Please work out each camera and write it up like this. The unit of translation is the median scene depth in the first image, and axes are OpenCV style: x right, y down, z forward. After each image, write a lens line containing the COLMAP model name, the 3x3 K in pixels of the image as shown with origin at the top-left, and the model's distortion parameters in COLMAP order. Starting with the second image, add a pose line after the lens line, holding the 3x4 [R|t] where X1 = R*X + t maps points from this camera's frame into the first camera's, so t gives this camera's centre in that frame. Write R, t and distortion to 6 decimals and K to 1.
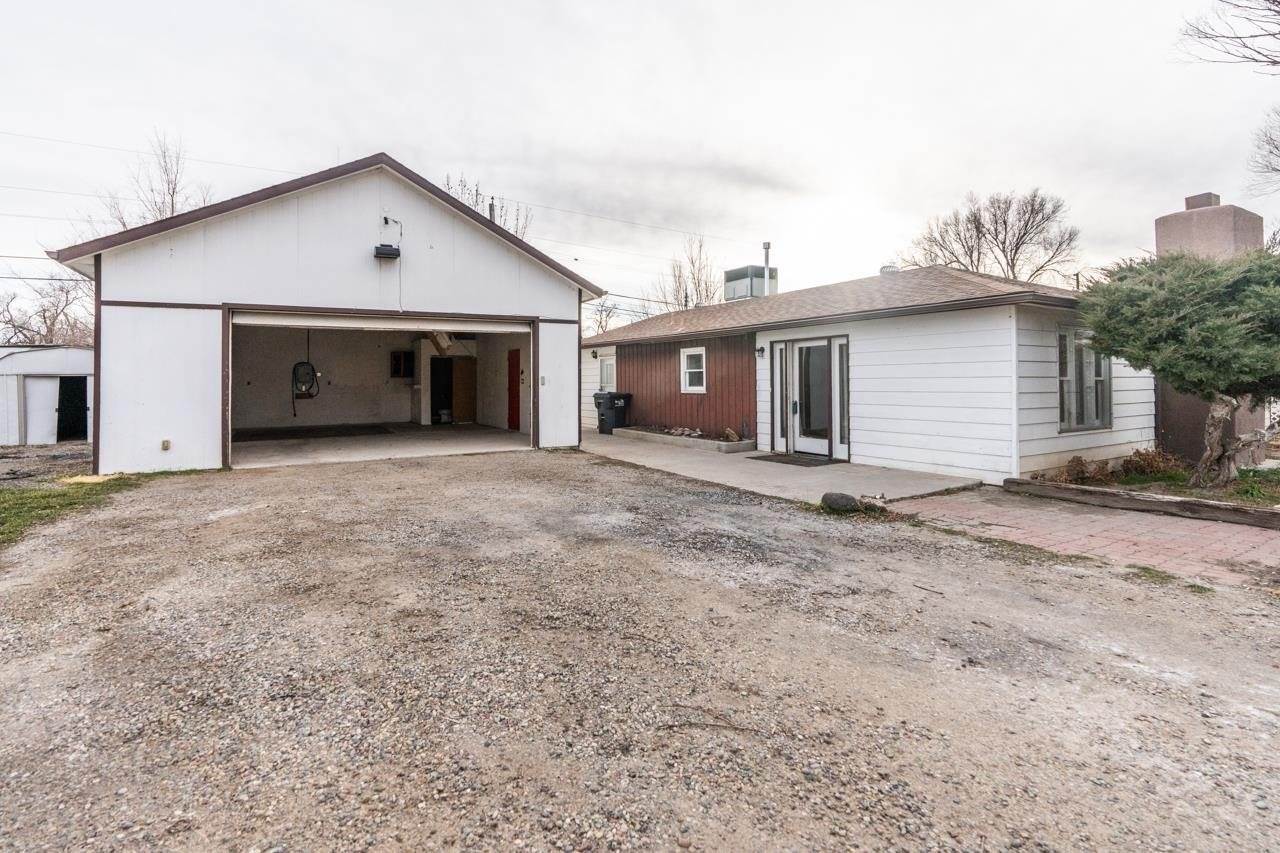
lens RADIAL K [[599.7, 0, 635.7], [0, 599.7, 373.5], [0, 0, 1]] dist [0.000057, -0.000054]
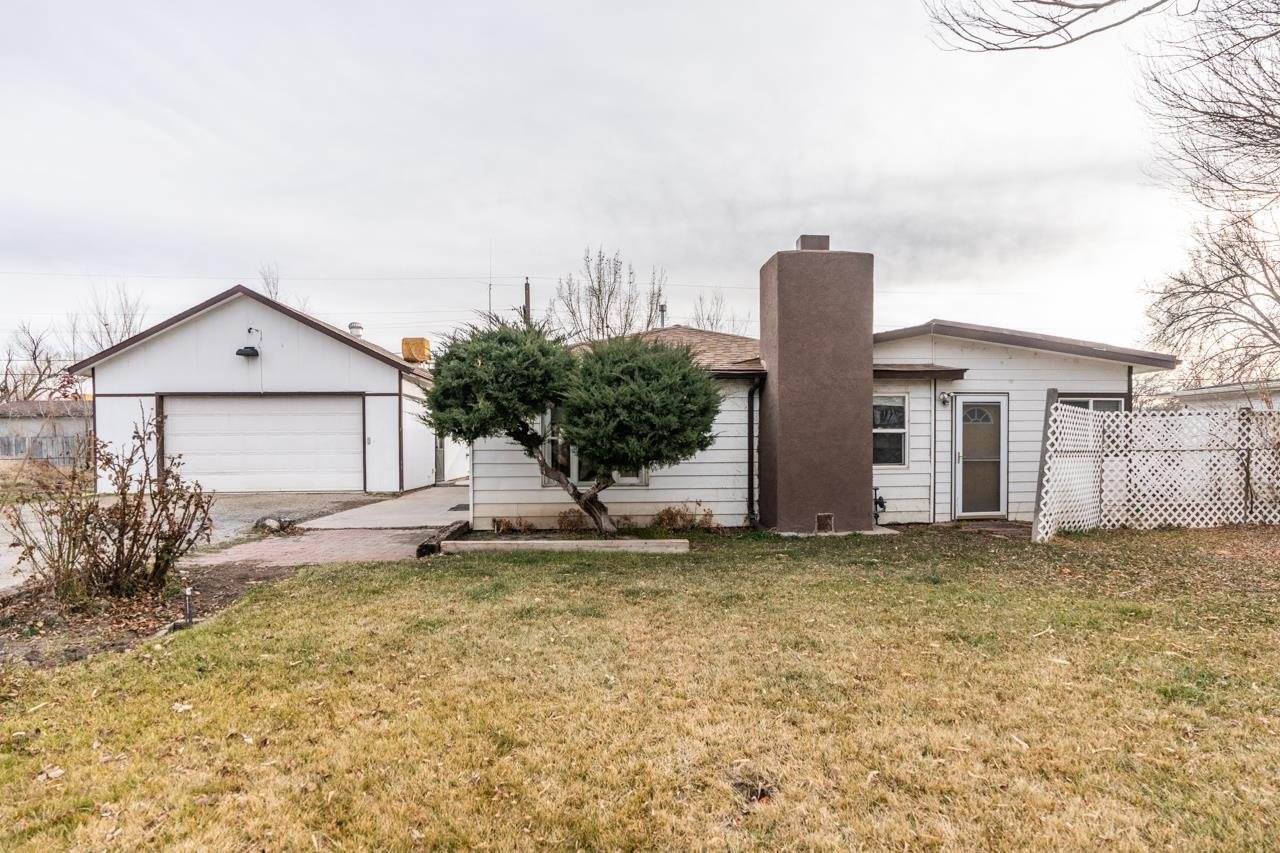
lens RADIAL K [[644.6, 0, 636.1], [0, 644.6, 464.5], [0, 0, 1]] dist [-0.003155, -0.000431]
pose [[0.904340, 0.019104, -0.426386, 0.983248], [0.001349, 0.998865, 0.047614, -0.001534], [0.426811, -0.043635, 0.903287, -0.025039]]
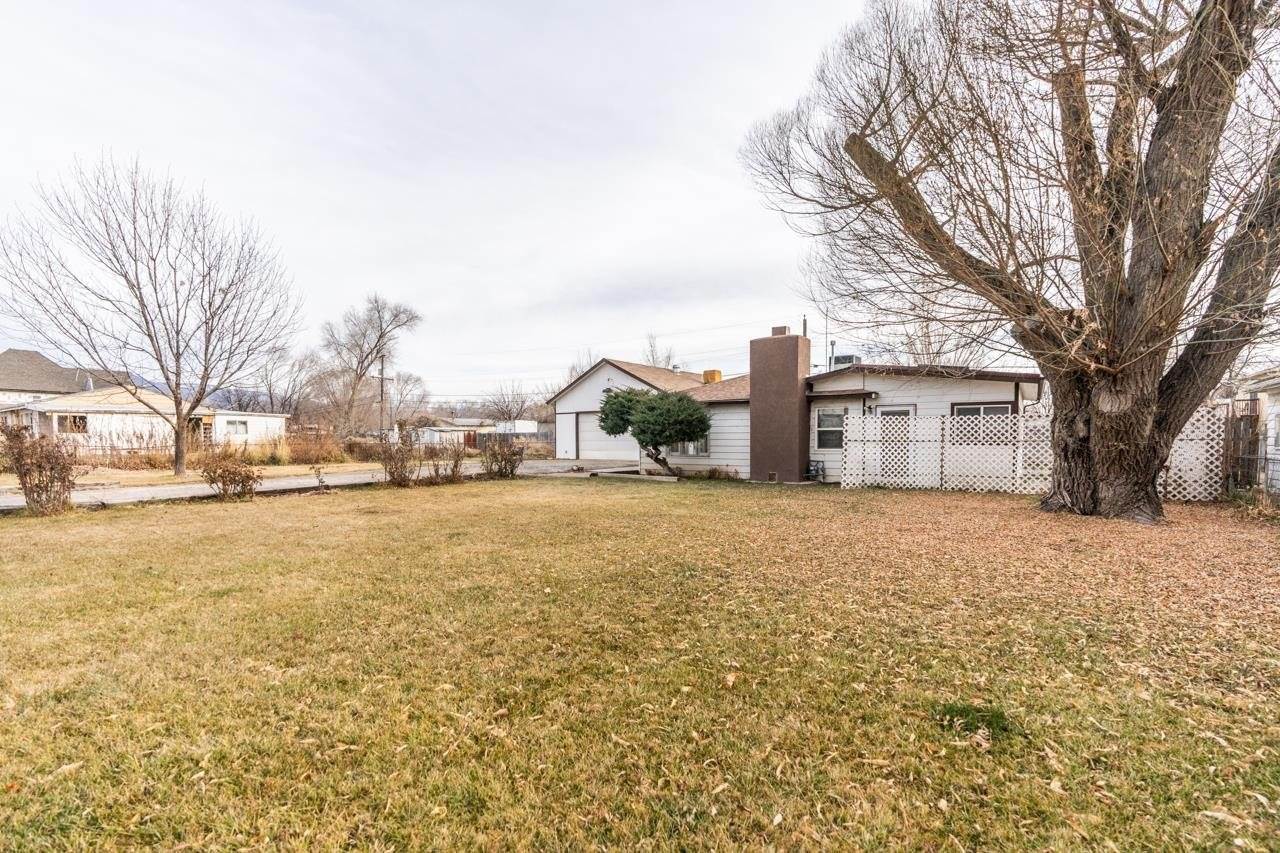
lens RADIAL K [[595.3, 0, 633.8], [0, 595.3, 452.9], [0, 0, 1]] dist [-0.001345, -0.000120]
pose [[0.419650, 0.033351, -0.907073, 2.010022], [0.012964, 0.999003, 0.042729, -0.015169], [0.907593, -0.029690, 0.418800, -0.110543]]
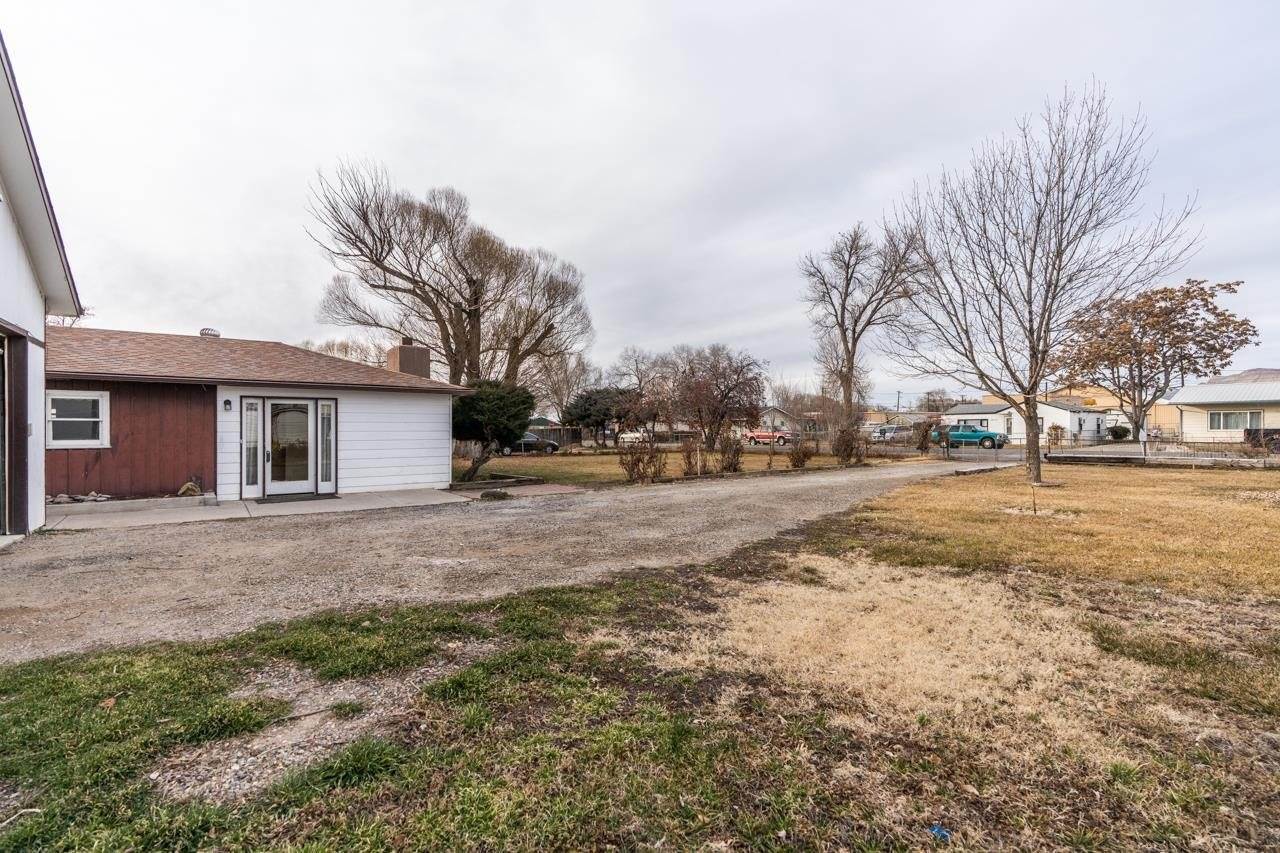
lens RADIAL K [[586.9, 0, 640.0], [0, 586.9, 426.5], [0, 0, 1]] dist [-0.001535, -0.000233]
pose [[-0.133182, 0.018282, 0.990923, -0.881540], [-0.007786, 0.999780, -0.019492, 0.015167], [-0.991061, -0.010311, -0.133010, 0.431294]]
